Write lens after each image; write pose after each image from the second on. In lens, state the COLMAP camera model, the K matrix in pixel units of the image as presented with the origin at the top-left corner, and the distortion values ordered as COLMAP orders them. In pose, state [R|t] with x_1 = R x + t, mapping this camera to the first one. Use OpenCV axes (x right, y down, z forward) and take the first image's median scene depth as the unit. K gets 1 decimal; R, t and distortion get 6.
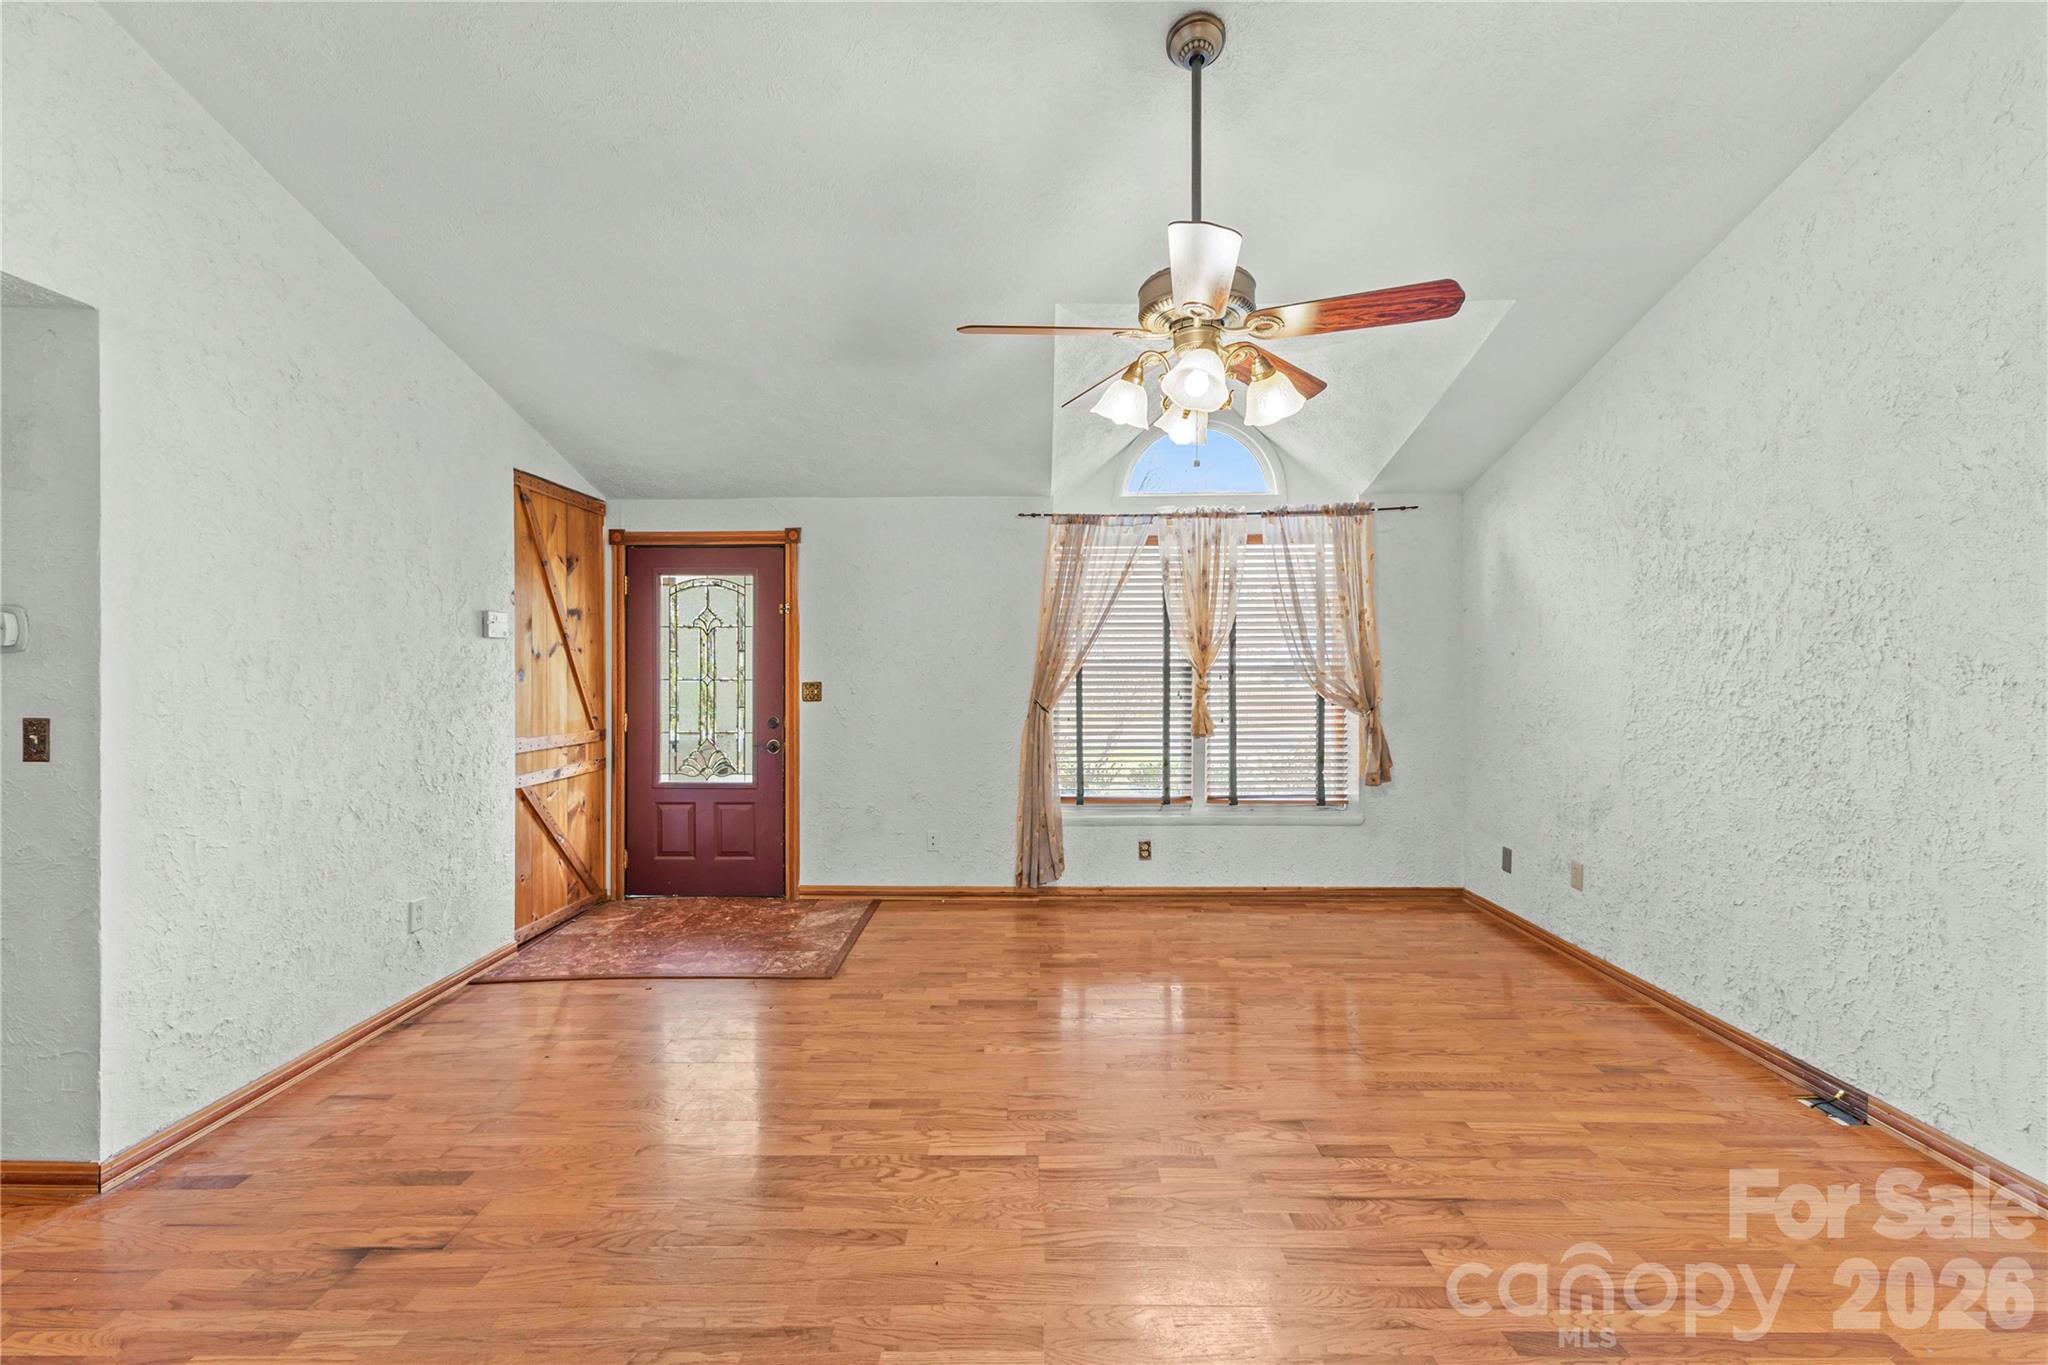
lens RADIAL K [[884.2, 0, 1029.7], [0, 884.2, 658.9], [0, 0, 1]] dist [0.004732, -0.000148]
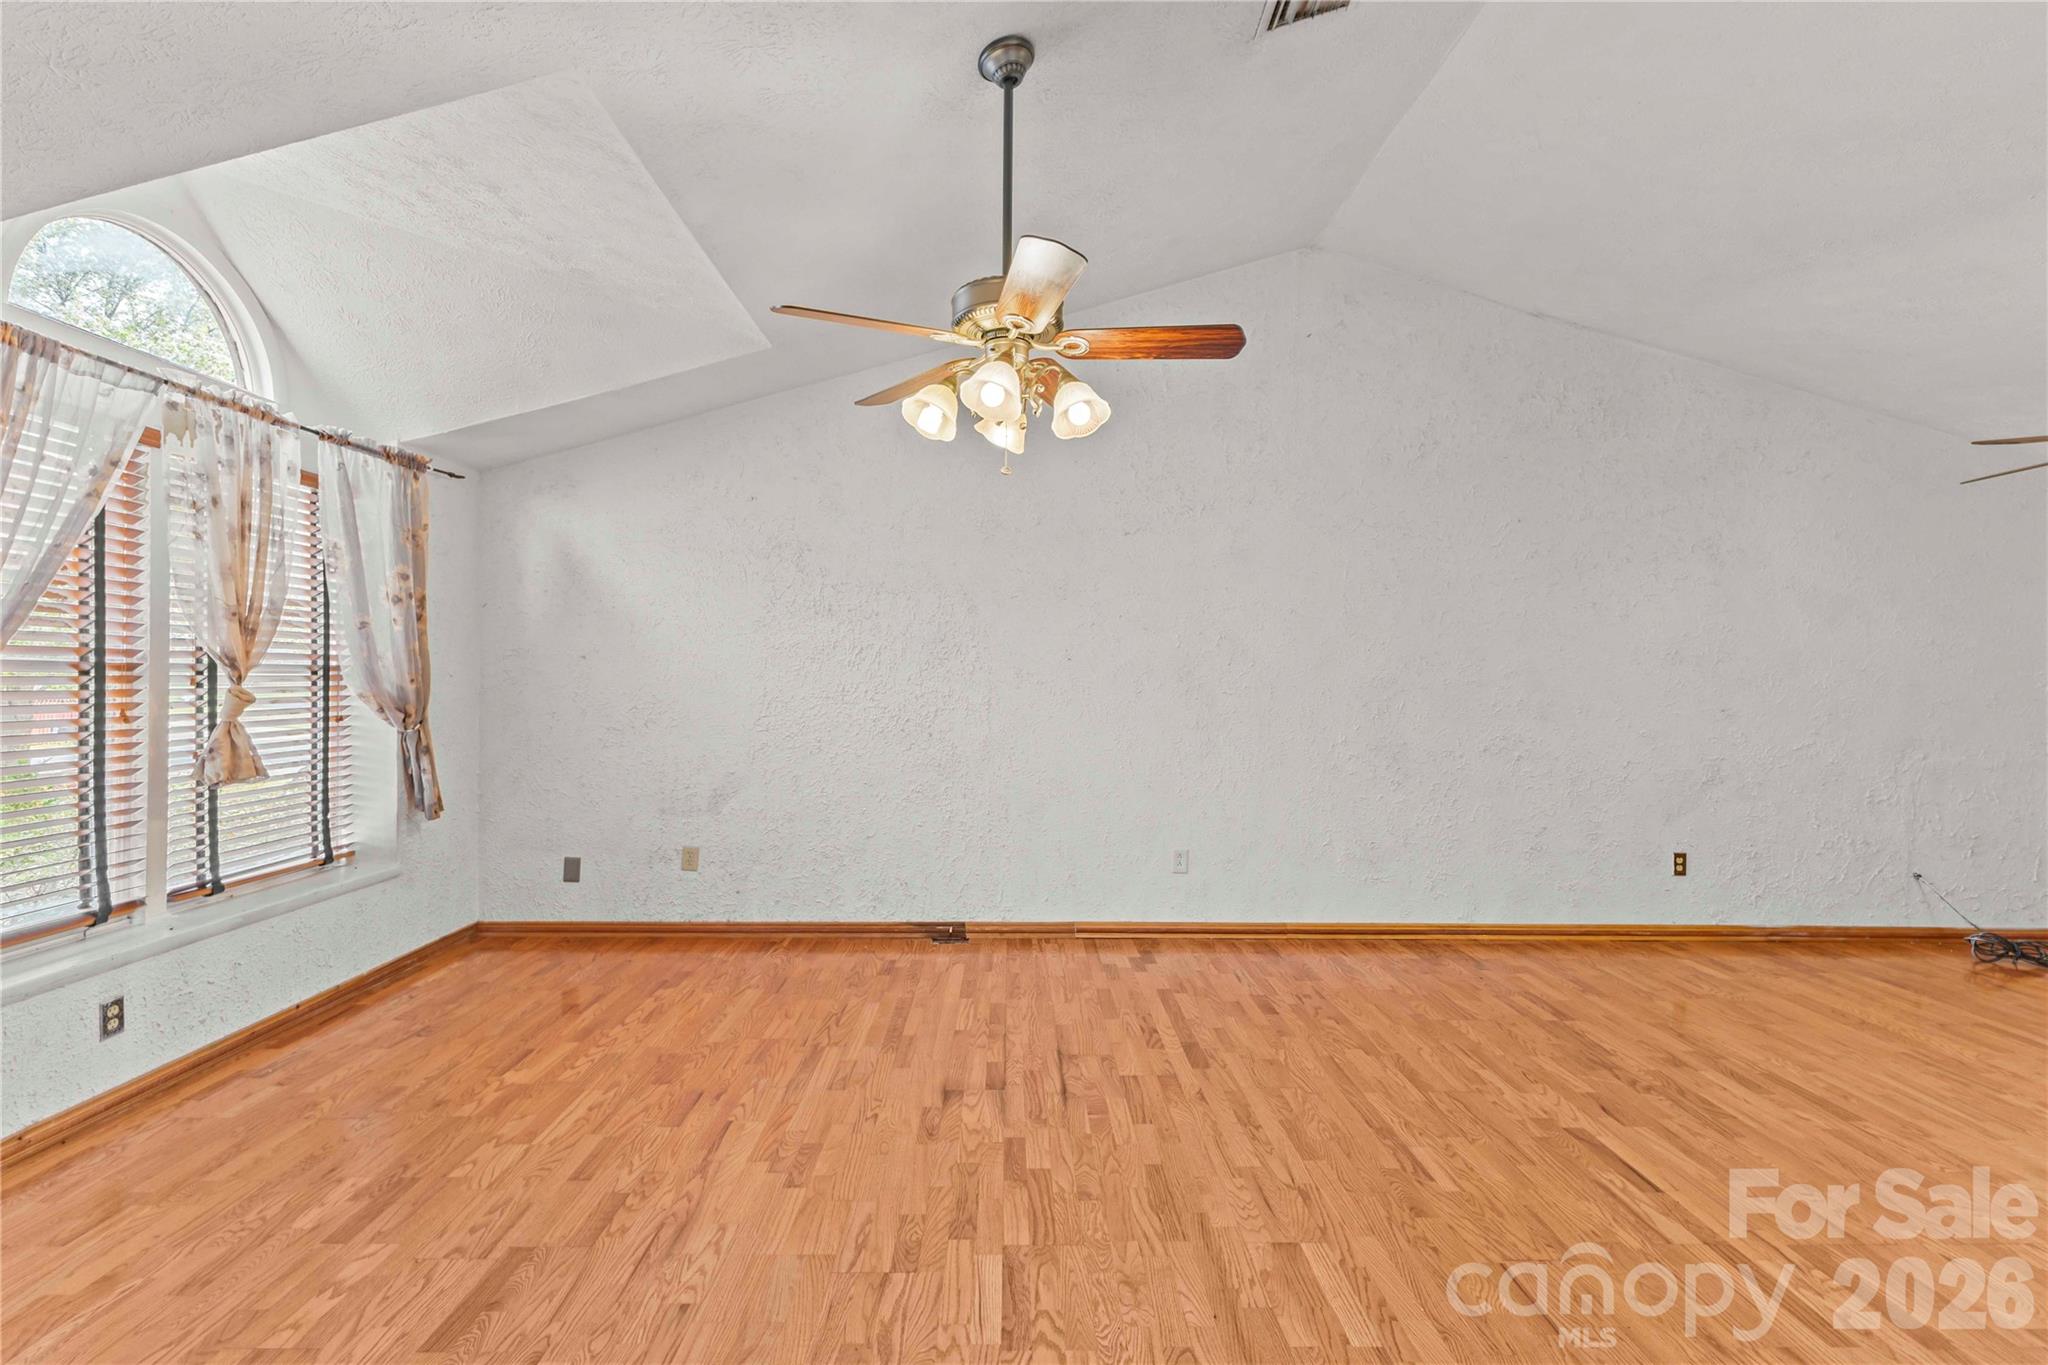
lens RADIAL K [[884.2, 0, 1029.7], [0, 884.2, 658.9], [0, 0, 1]] dist [0.004732, -0.000148]
pose [[-0.027401, 0.023352, 0.999352, -0.553855], [-0.017973, 0.999554, -0.023850, 0.013471], [-0.999463, -0.018615, -0.026969, 0.656468]]
